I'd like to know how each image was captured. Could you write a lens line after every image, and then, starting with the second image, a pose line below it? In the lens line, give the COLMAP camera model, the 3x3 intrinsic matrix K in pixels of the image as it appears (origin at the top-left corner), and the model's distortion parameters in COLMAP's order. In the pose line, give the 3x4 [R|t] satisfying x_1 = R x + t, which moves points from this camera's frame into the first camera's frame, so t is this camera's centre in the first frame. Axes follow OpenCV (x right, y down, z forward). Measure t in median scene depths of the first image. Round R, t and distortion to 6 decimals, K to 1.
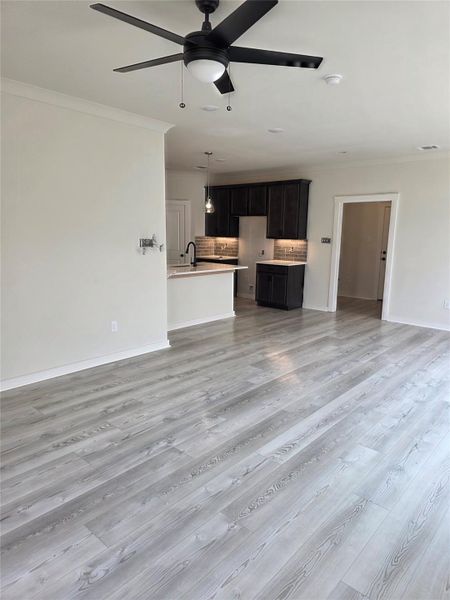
lens RADIAL K [[386.5, 0, 225.0], [0, 386.5, 300.0], [0, 0, 1]] dist [0.007895, -0.000489]
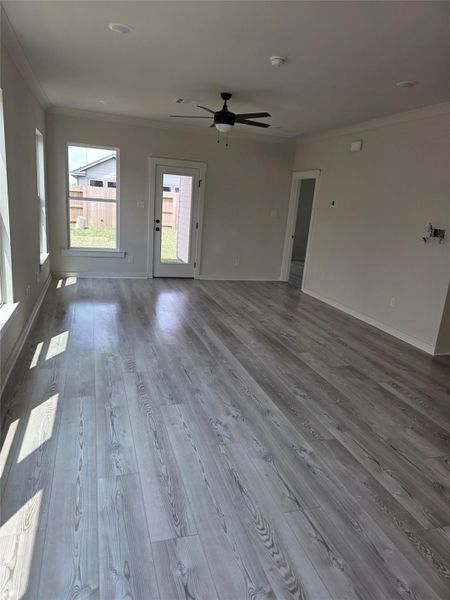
lens RADIAL K [[386.5, 0, 225.0], [0, 386.5, 300.0], [0, 0, 1]] dist [0.007895, -0.000489]
pose [[-0.471300, 0.179593, -0.863495, 1.087829], [-0.237519, 0.917033, 0.320367, -0.219361], [0.849389, 0.356086, -0.389540, 1.189436]]
